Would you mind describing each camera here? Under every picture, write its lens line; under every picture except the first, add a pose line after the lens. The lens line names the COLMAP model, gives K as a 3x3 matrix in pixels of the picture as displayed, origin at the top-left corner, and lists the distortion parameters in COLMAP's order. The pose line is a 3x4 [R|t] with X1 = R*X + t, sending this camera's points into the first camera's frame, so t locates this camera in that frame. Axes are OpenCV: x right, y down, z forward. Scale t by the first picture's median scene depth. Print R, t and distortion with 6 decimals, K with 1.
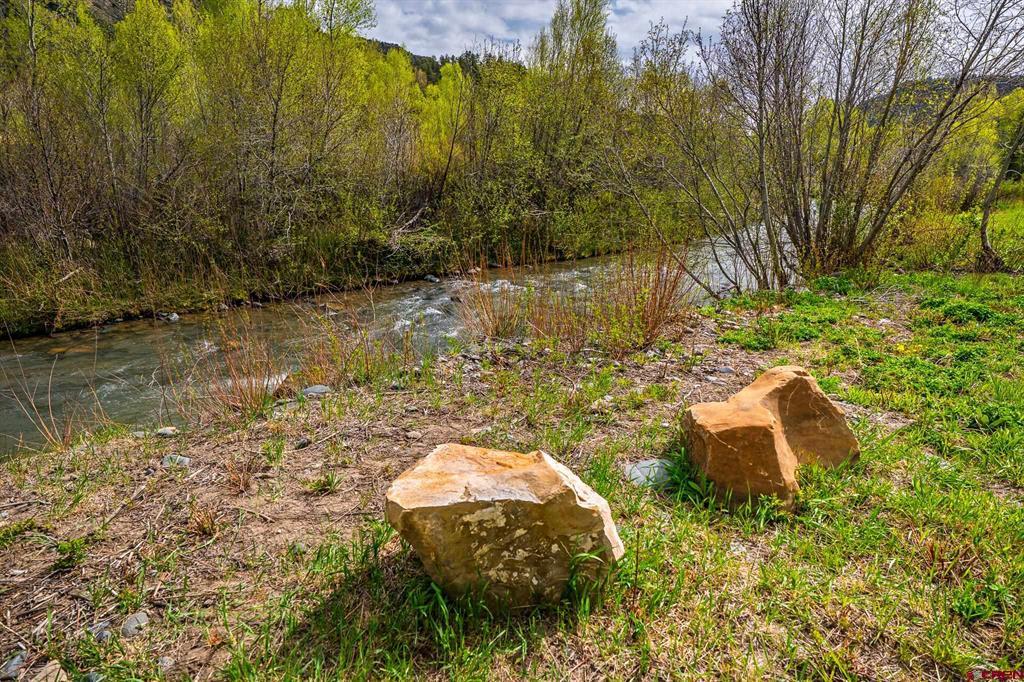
lens RADIAL K [[605.9, 0, 512.0], [0, 605.9, 339.6], [0, 0, 1]] dist [0.000233, 0.000261]
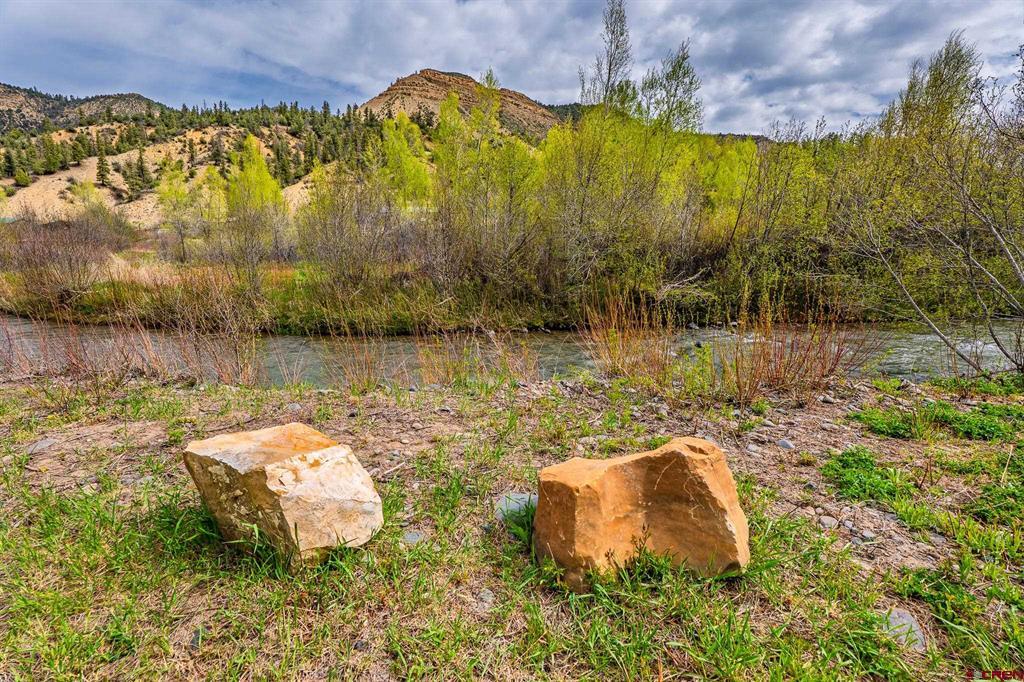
lens RADIAL K [[470.6, 0, 512.9], [0, 470.6, 337.9], [0, 0, 1]] dist [0.005480, -0.003508]
pose [[0.811240, 0.110706, -0.574137, 0.130593], [-0.147076, 0.988977, -0.017118, -0.010895], [0.565914, 0.098328, 0.818580, 0.057264]]
